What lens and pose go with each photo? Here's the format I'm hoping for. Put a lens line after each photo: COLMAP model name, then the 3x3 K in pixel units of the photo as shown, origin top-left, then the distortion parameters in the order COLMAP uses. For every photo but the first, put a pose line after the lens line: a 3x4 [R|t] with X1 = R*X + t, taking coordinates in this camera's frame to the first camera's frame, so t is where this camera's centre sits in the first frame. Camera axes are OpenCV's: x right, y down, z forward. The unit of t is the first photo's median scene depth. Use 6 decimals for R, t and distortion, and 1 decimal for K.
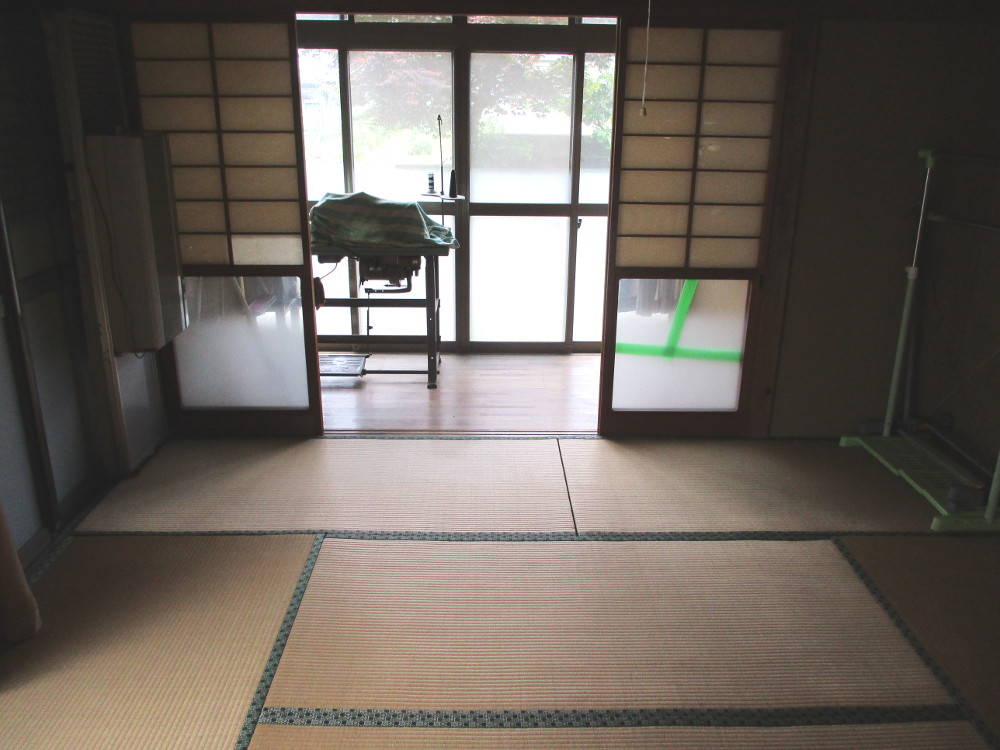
lens RADIAL K [[831.4, 0, 499.4], [0, 831.4, 373.7], [0, 0, 1]] dist [-0.033913, 0.014935]
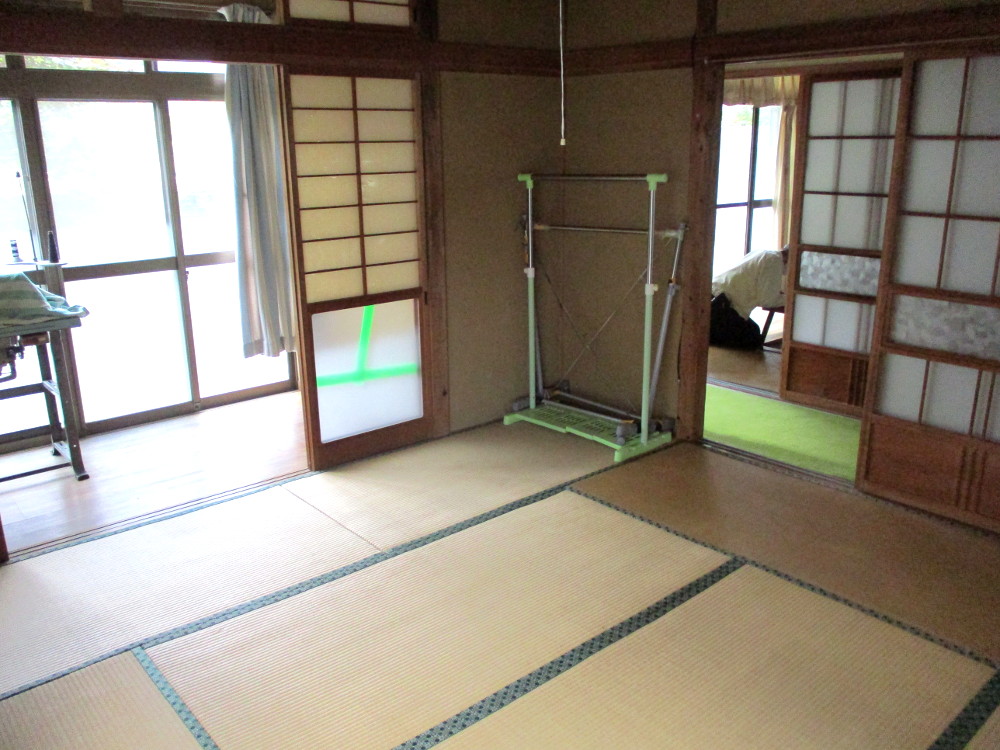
lens RADIAL K [[831.4, 0, 498.7], [0, 831.4, 379.2], [0, 0, 1]] dist [-0.033913, 0.014935]
pose [[0.767020, -0.197925, 0.610333, -0.324455], [0.228203, 0.973187, 0.028806, -0.013318], [-0.599669, 0.117185, 0.791621, 0.055580]]
